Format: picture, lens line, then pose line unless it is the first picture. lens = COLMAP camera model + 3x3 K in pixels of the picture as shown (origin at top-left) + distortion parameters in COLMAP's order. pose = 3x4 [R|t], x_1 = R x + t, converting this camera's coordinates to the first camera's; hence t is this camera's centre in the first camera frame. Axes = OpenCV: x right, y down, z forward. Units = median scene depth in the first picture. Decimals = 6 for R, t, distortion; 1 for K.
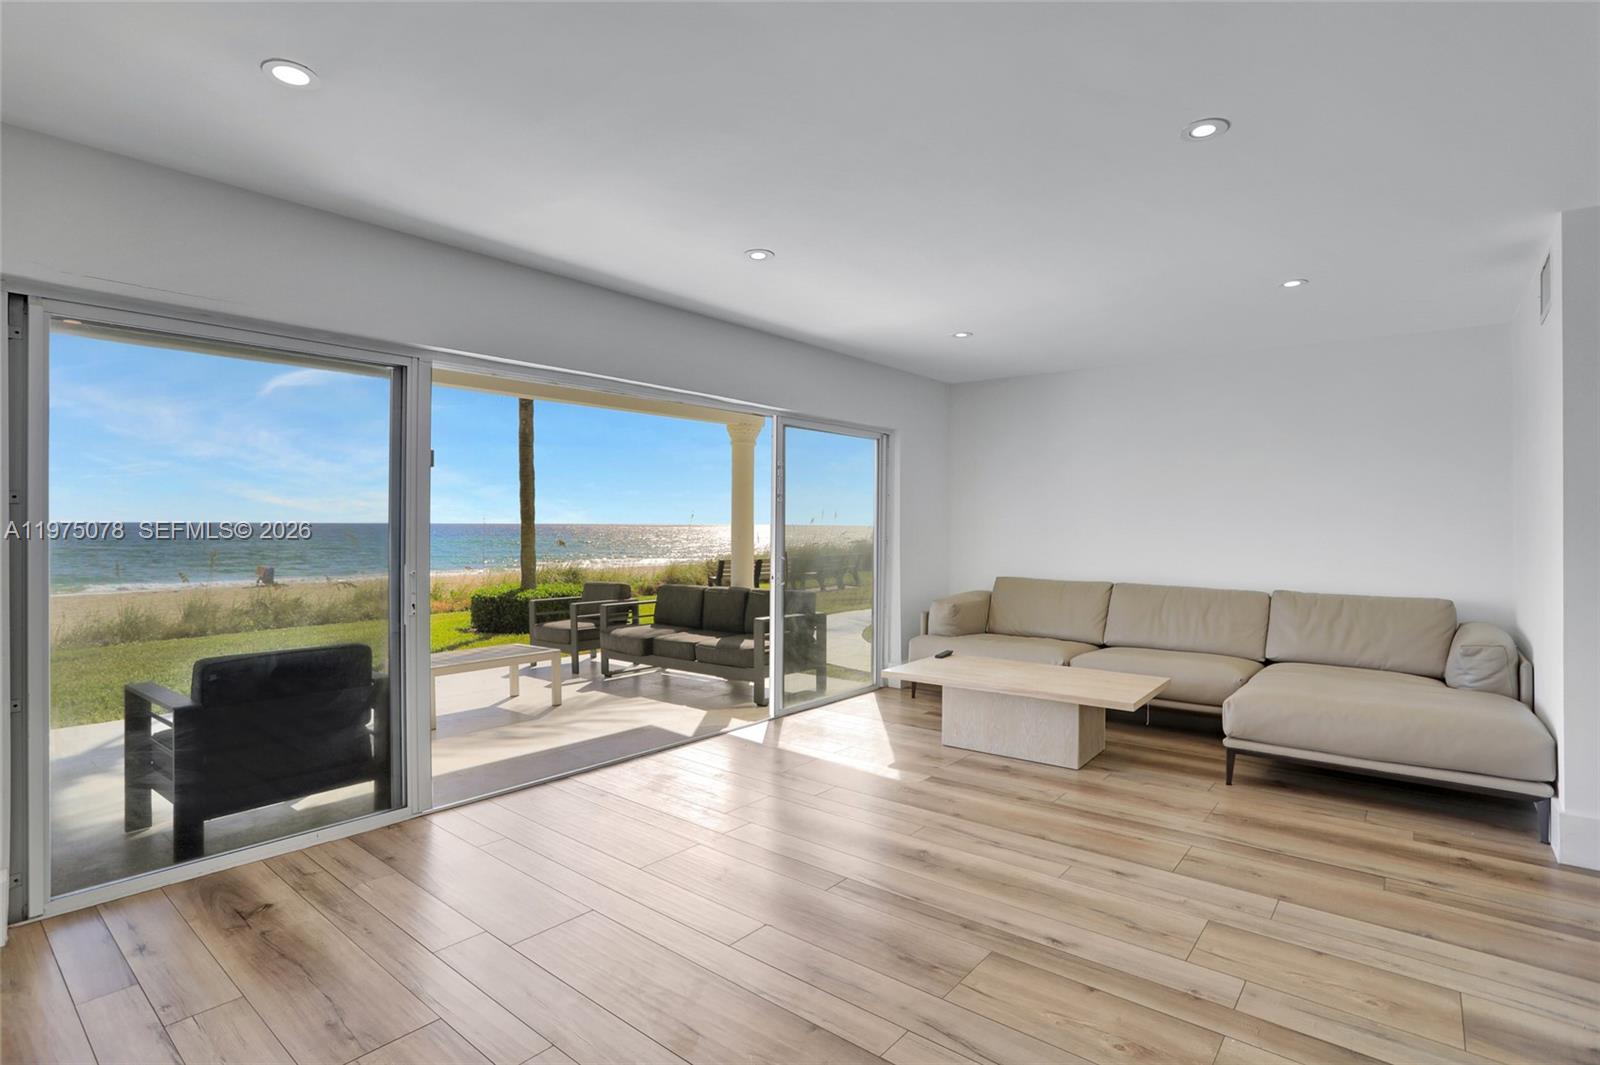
lens RADIAL K [[791.8, 0, 801.6], [0, 791.8, 528.4], [0, 0, 1]] dist [-0.041119, 0.011273]
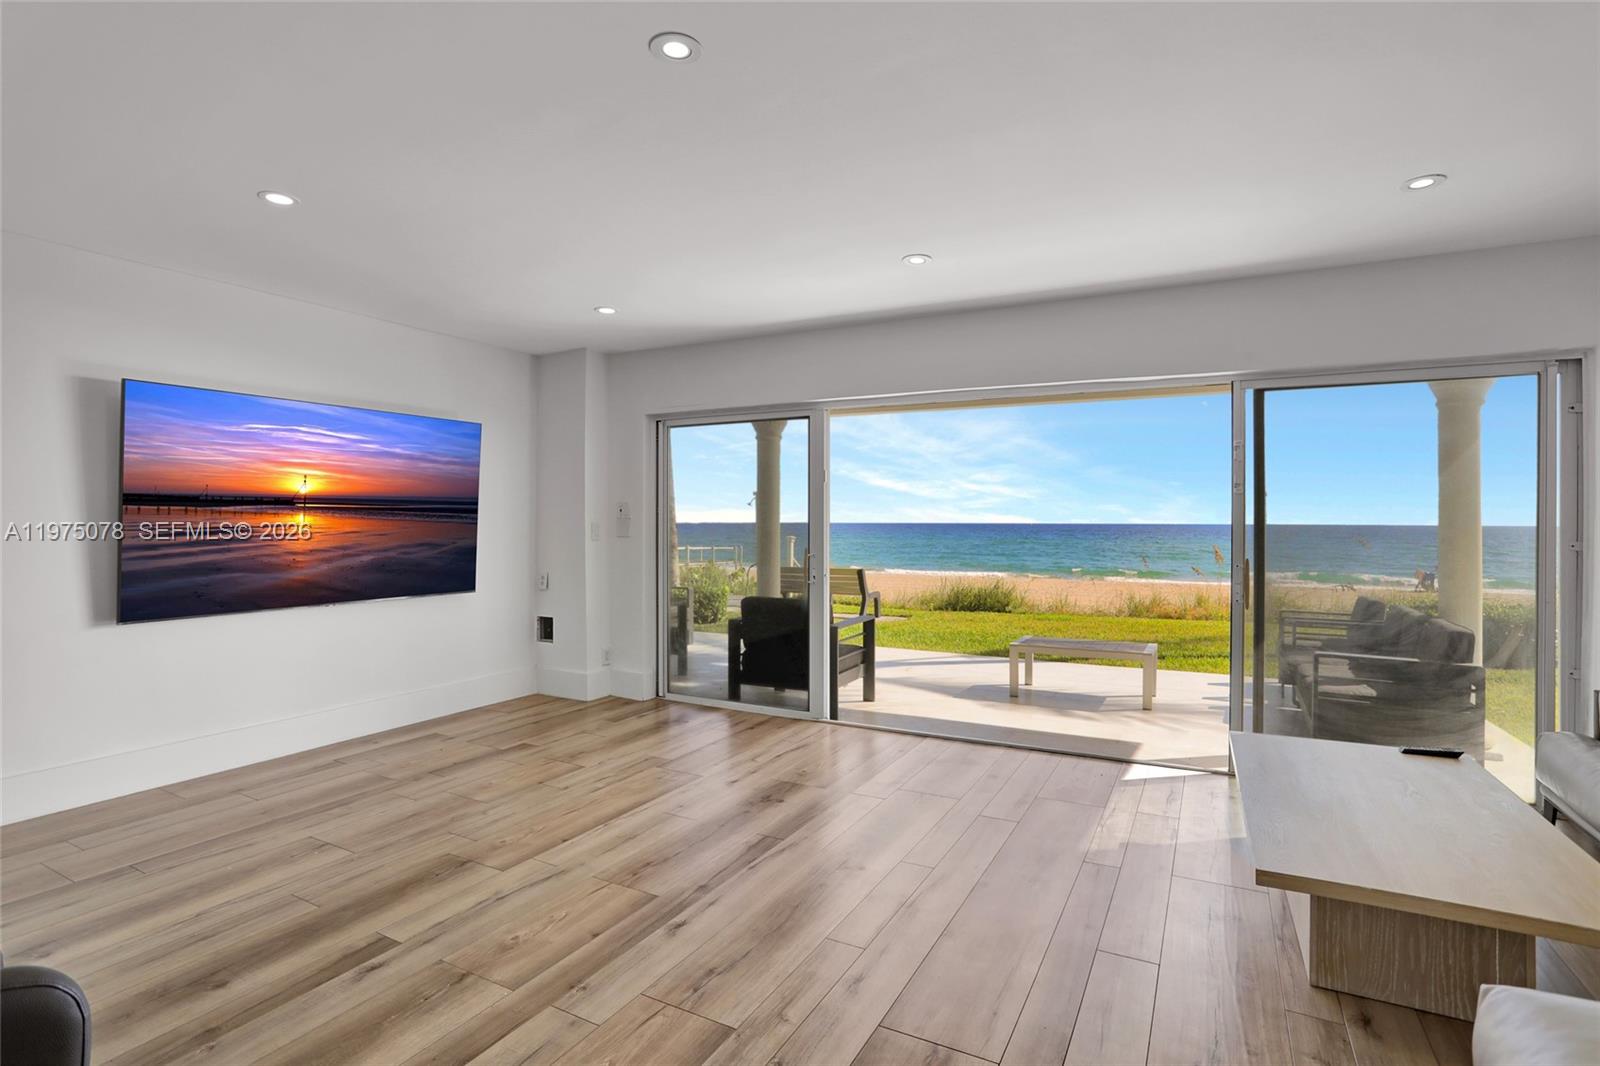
lens RADIAL K [[791.8, 0, 787.5], [0, 791.8, 528.0], [0, 0, 1]] dist [-0.041119, 0.011273]
pose [[0.177644, 0.007218, -0.984068, 1.317262], [-0.006408, 0.999960, 0.006178, -0.006996], [0.984074, 0.005209, 0.177683, 0.917107]]
